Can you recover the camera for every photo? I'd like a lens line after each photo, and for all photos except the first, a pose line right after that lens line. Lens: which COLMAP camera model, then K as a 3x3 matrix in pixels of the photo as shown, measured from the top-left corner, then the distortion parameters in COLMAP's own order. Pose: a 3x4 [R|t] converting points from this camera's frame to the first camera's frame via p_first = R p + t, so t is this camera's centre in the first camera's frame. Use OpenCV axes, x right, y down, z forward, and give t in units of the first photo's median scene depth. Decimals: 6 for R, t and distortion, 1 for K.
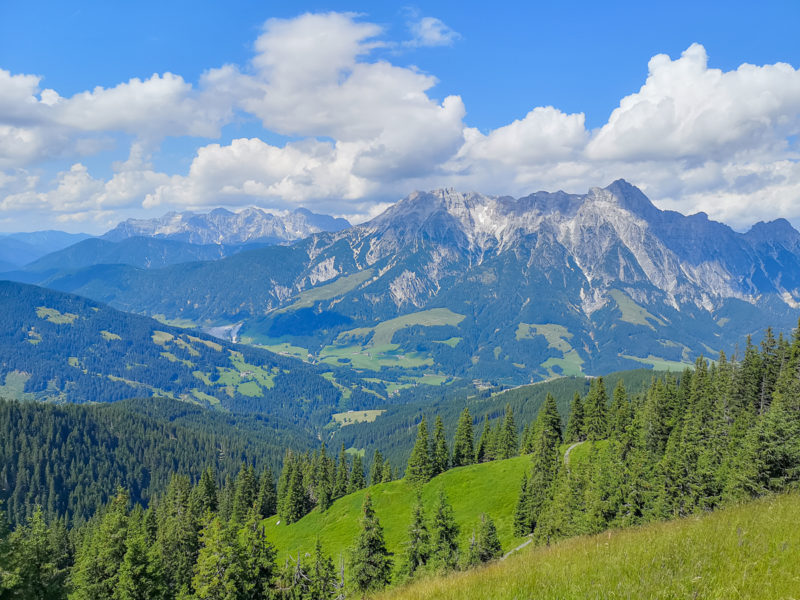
lens RADIAL K [[632.4, 0, 403.6], [0, 632.4, 298.1], [0, 0, 1]] dist [0.062178, -0.000971]
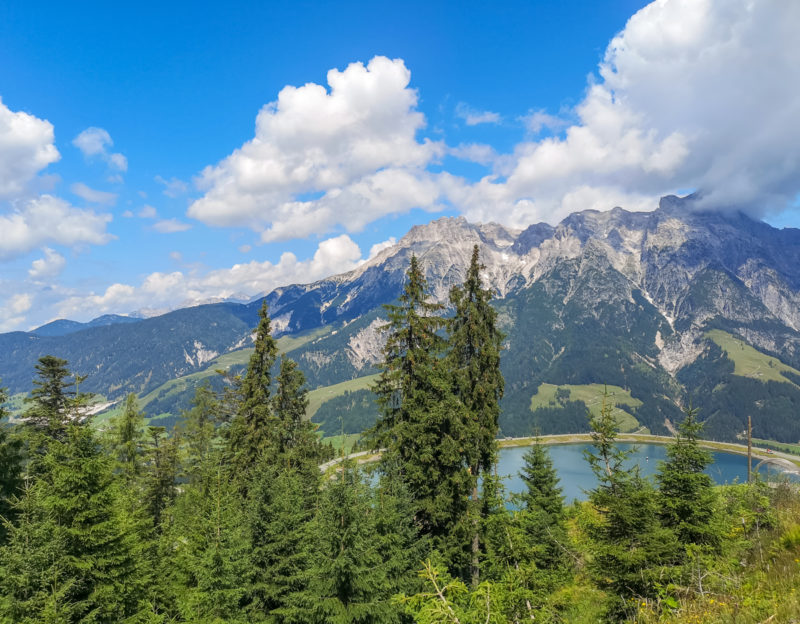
lens RADIAL K [[624.2, 0, 395.9], [0, 624.2, 309.7], [0, 0, 1]] dist [0.042726, -0.009623]
pose [[0.989513, -0.035619, -0.139986, 0.119426], [0.012863, 0.986998, -0.160218, 0.054399], [0.143873, 0.156737, 0.977105, 0.379871]]
